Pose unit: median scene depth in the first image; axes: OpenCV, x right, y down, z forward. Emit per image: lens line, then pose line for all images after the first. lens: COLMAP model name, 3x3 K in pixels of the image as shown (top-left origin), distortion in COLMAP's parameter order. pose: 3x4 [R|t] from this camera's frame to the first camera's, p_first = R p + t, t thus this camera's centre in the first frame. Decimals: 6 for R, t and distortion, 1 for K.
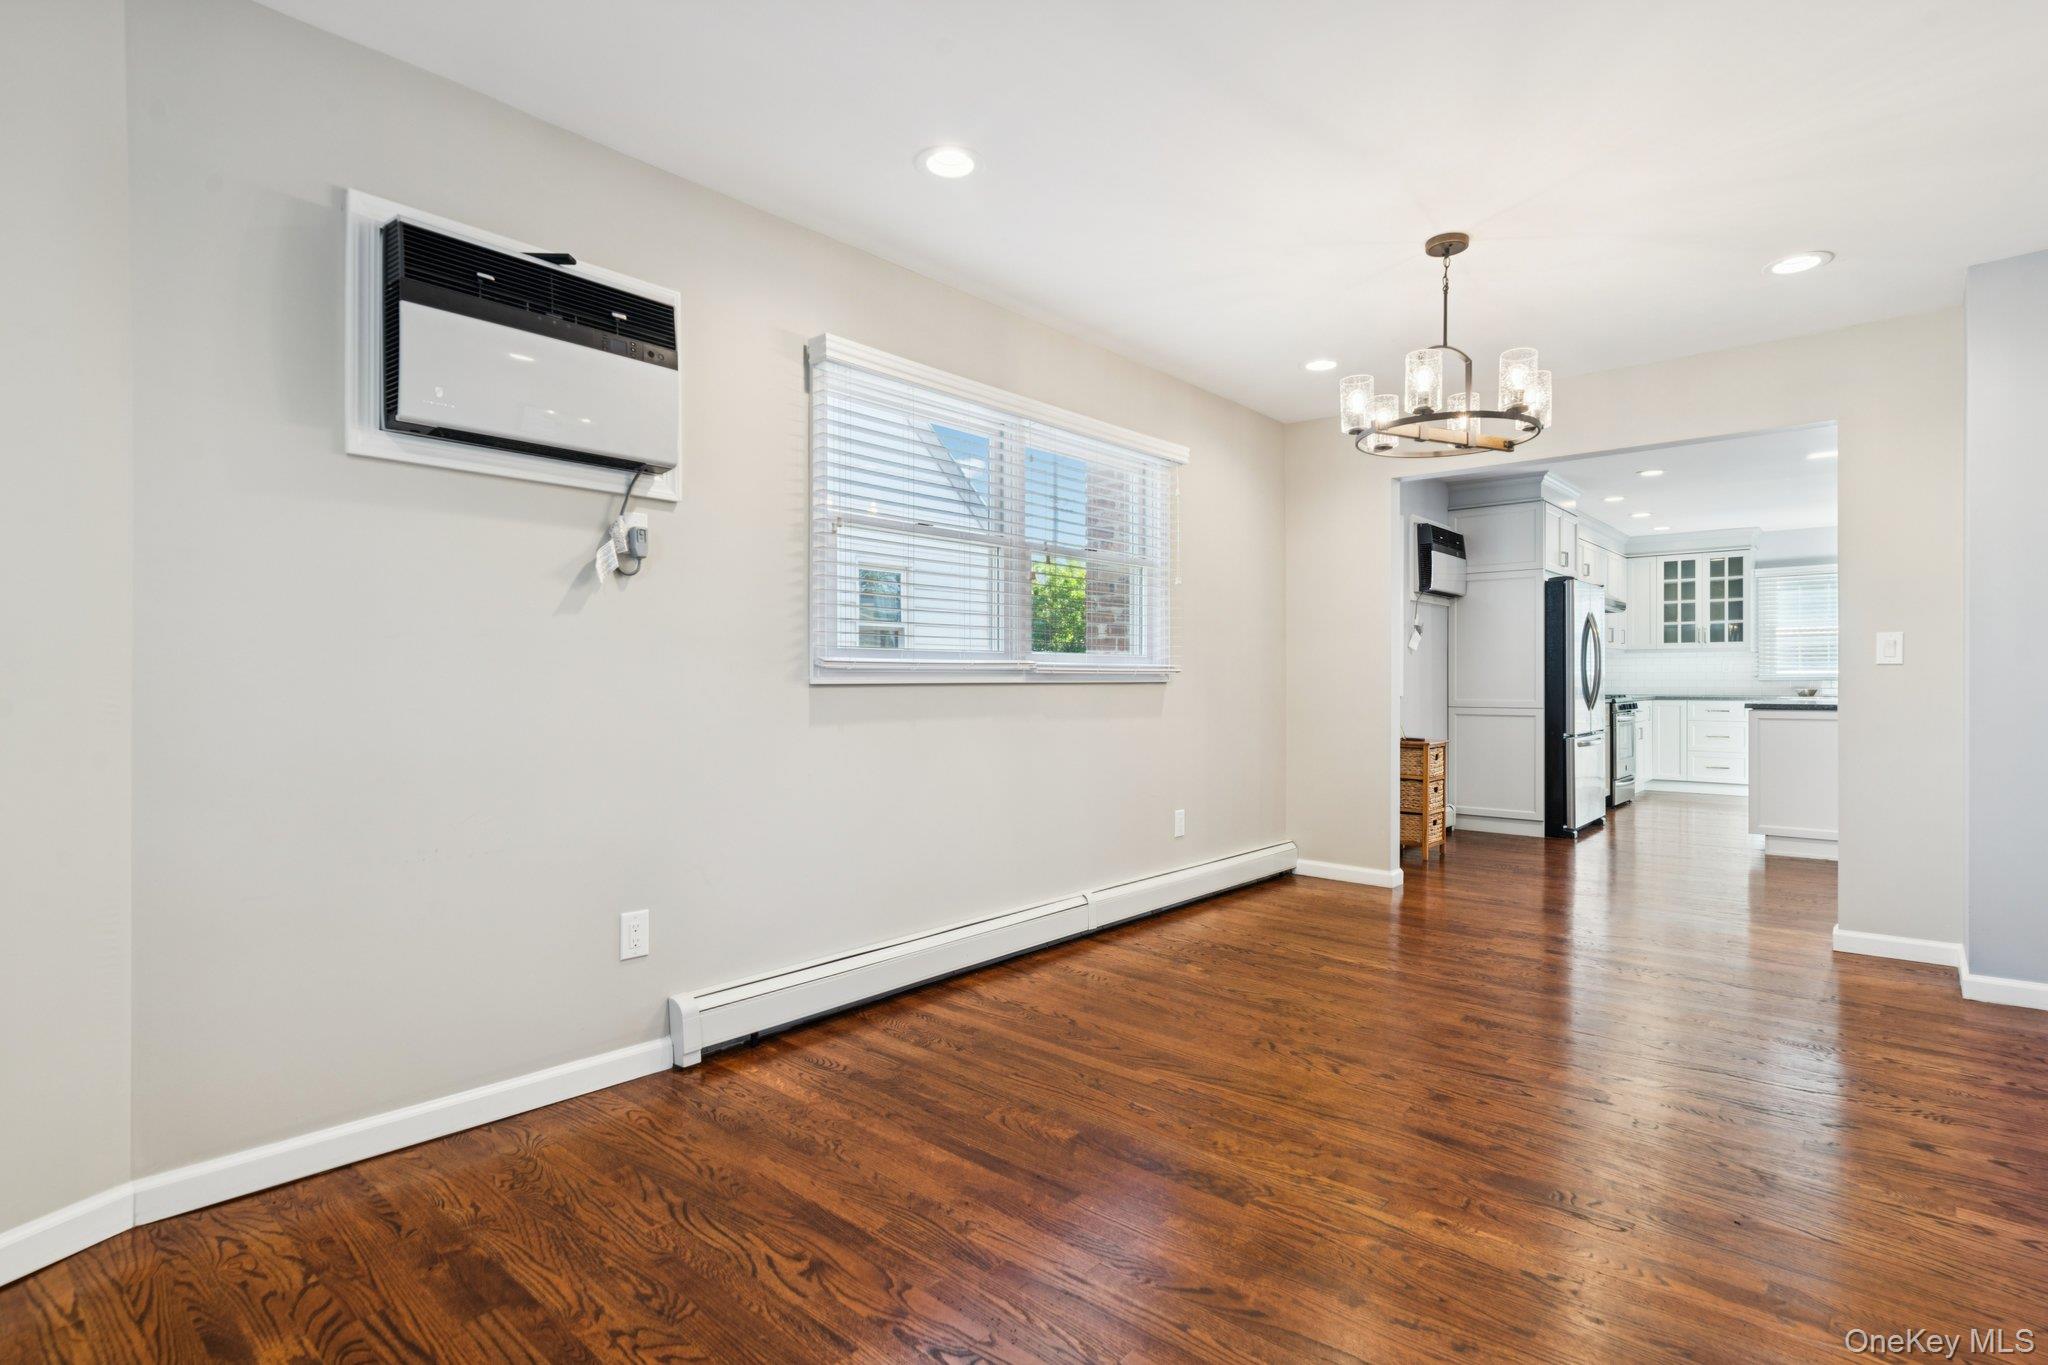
lens RADIAL K [[1007.8, 0, 1029.3], [0, 1007.8, 681.1], [0, 0, 1]] dist [-0.003422, 0.002926]
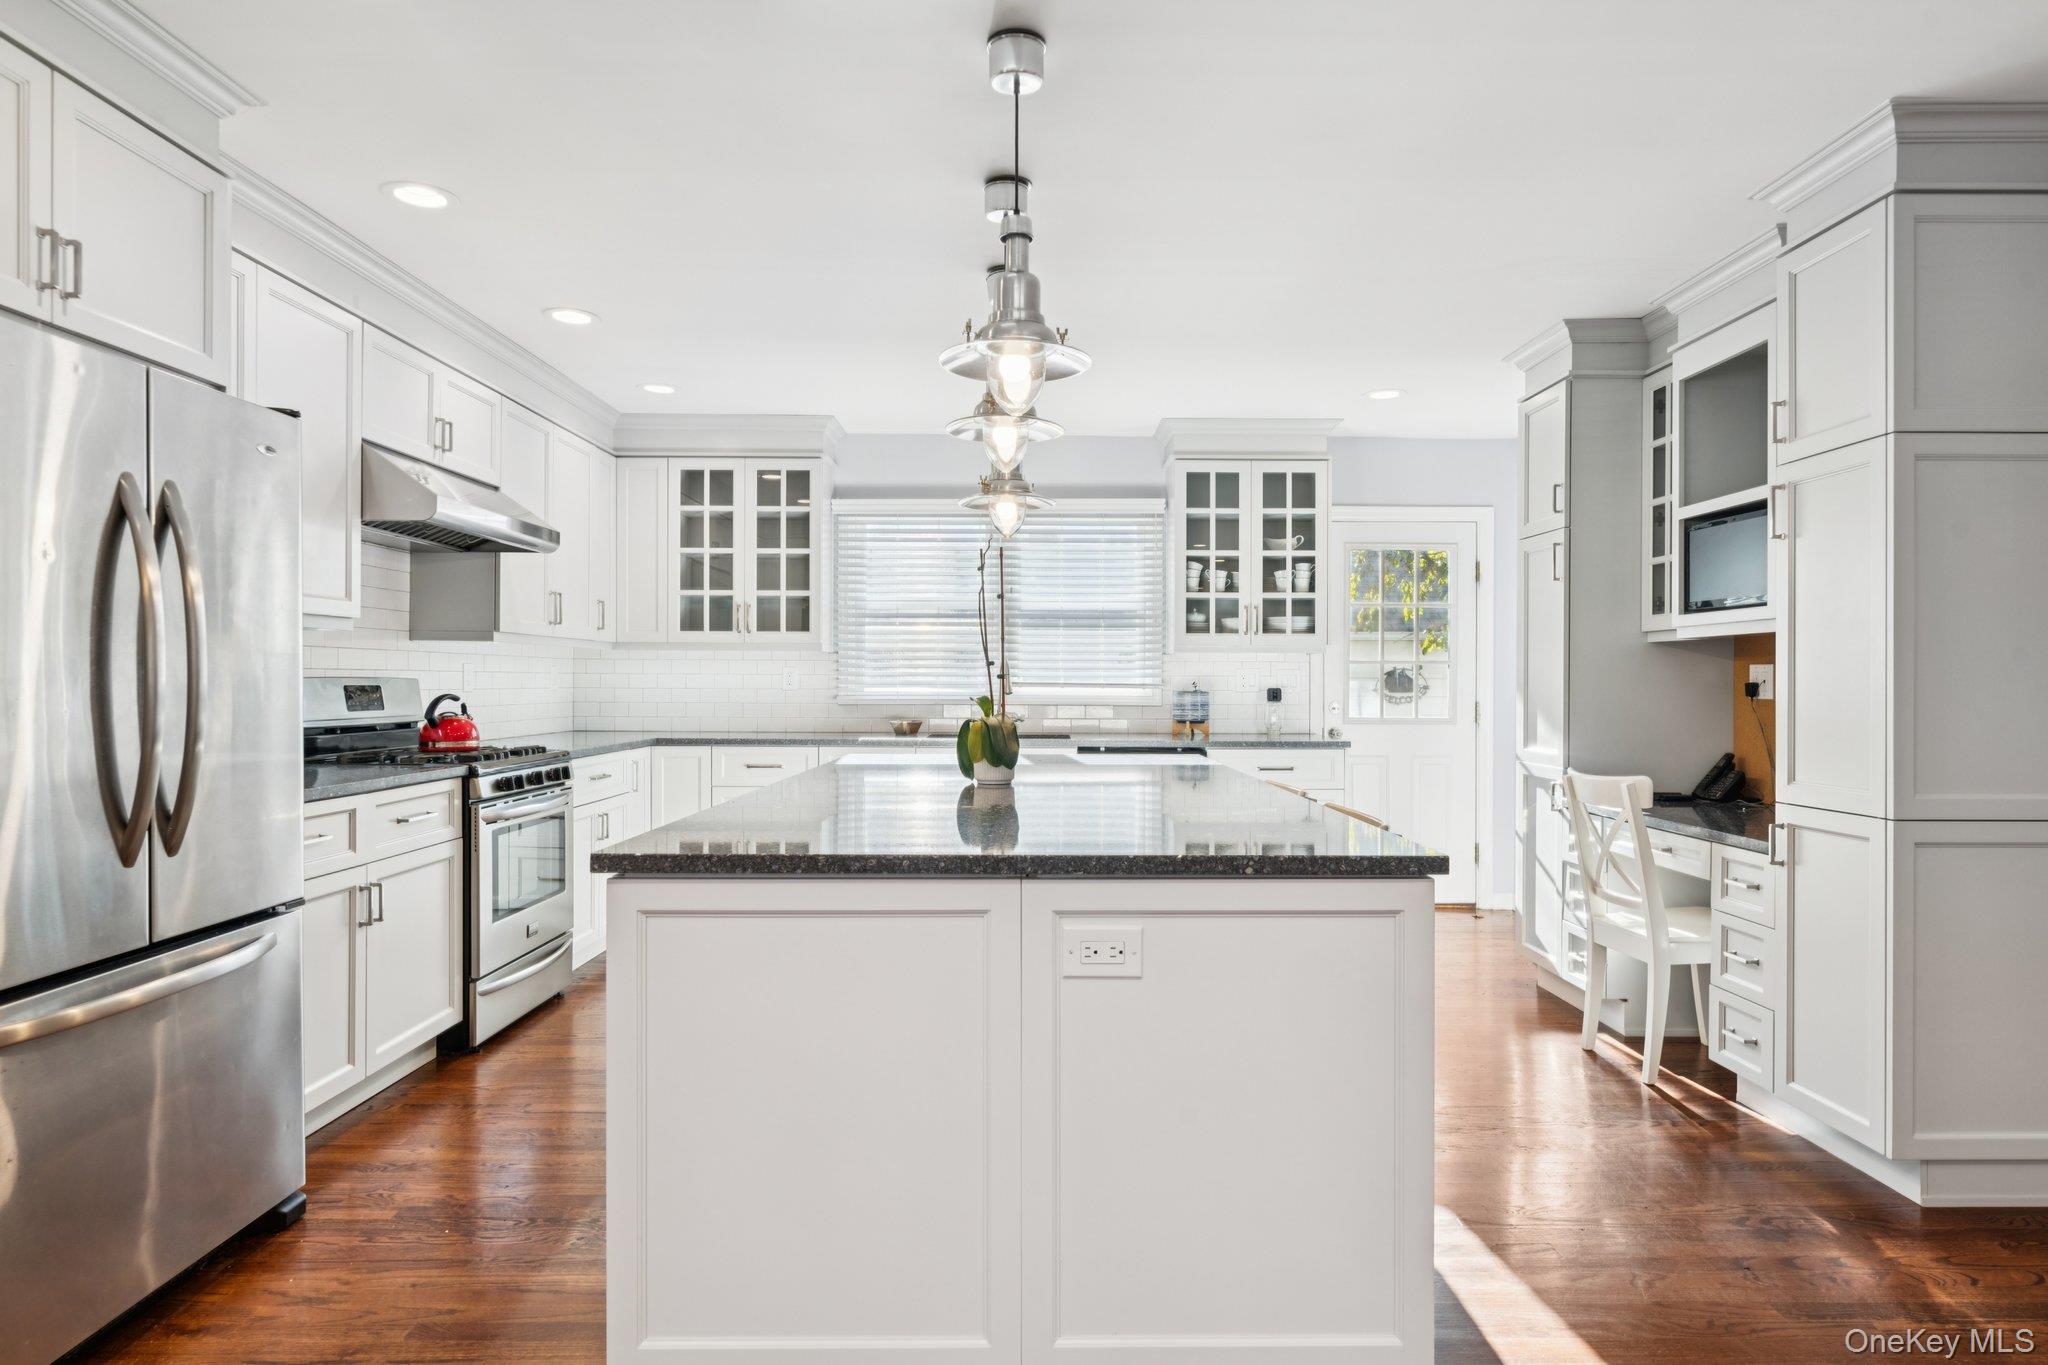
lens RADIAL K [[1141.3, 0, 1029.5], [0, 1141.3, 685.3], [0, 0, 1]] dist [-0.002021, -0.000151]
pose [[0.752175, 0.002763, 0.658958, 0.396675], [-0.004655, 0.999989, 0.001121, -0.012606], [-0.658947, -0.003911, 0.752179, 0.468760]]
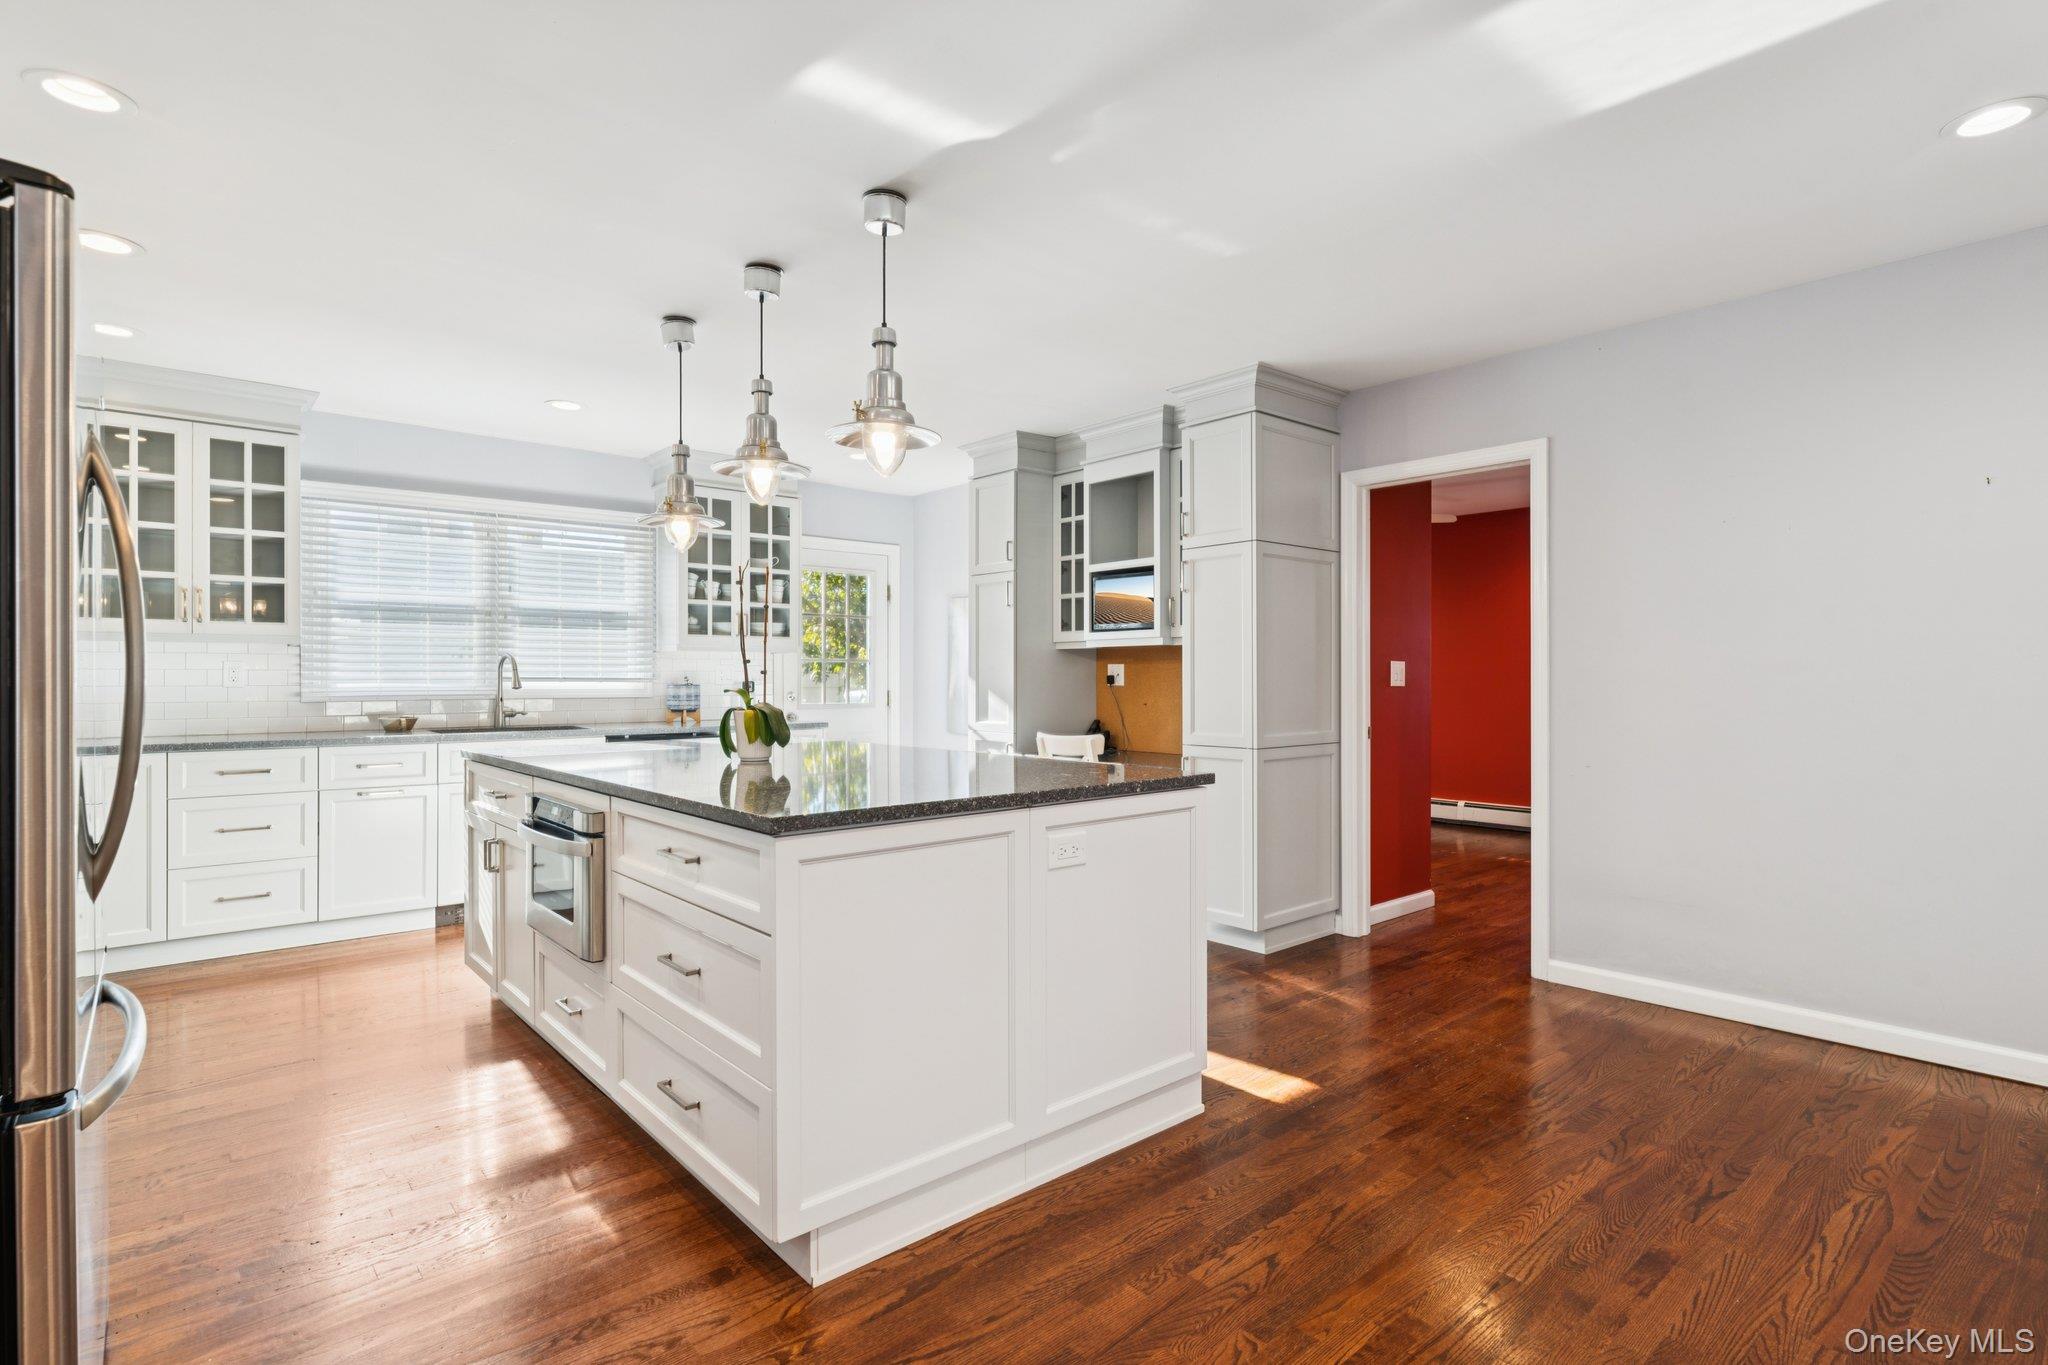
lens RADIAL K [[1007.8, 0, 1030.8], [0, 1007.8, 677.1], [0, 0, 1]] dist [-0.003422, 0.002926]
pose [[0.137390, 0.001954, 0.990515, 0.277845], [0.001339, 0.999997, -0.002159, -0.012056], [-0.990516, 0.001623, 0.137387, 0.572487]]
